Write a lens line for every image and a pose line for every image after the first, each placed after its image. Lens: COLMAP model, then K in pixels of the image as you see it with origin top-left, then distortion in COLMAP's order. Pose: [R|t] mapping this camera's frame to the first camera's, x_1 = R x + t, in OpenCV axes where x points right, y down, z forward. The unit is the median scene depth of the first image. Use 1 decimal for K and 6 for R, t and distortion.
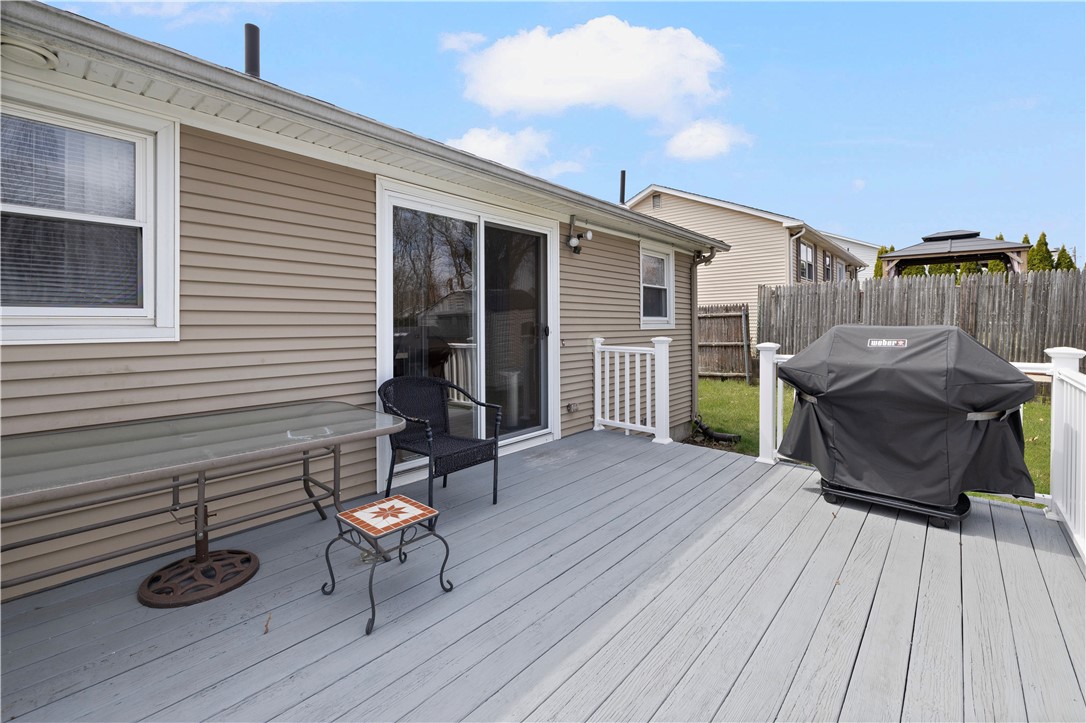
lens RADIAL K [[468.4, 0, 544.6], [0, 468.4, 330.9], [0, 0, 1]] dist [0.001834, -0.000021]
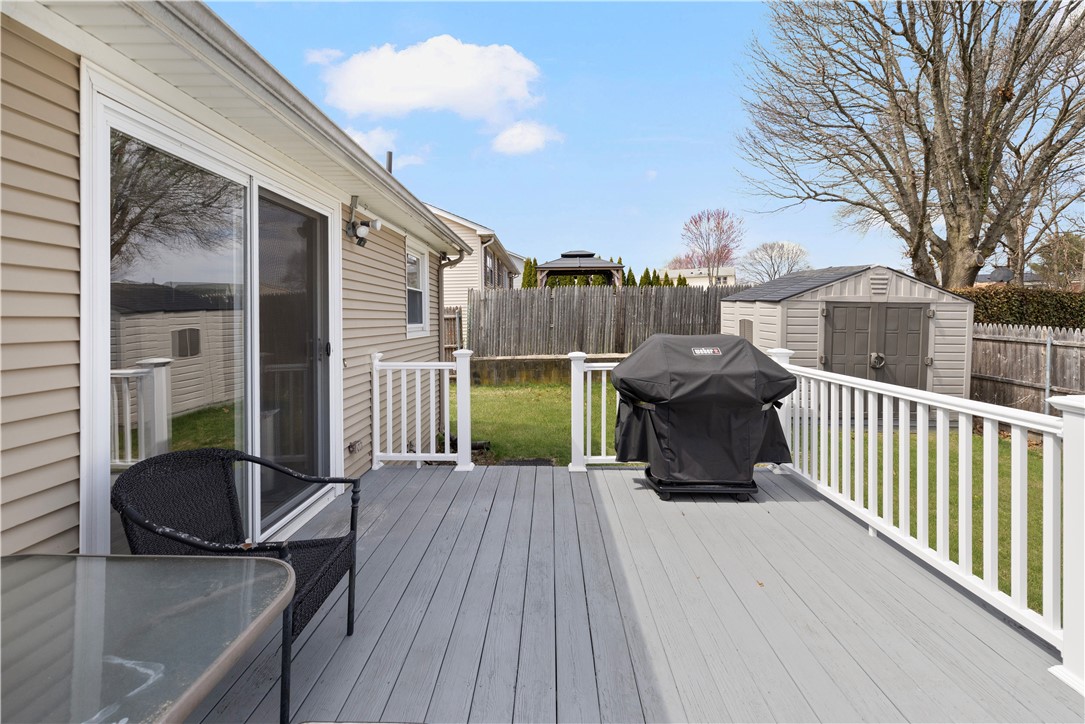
lens RADIAL K [[475.0, 0, 537.5], [0, 475.0, 317.8], [0, 0, 1]] dist [0.001985, 0.000006]
pose [[0.773426, -0.006372, 0.633854, -0.207507], [0.021675, 0.999631, -0.016399, -0.028784], [-0.633516, 0.026422, 0.773279, 0.215620]]
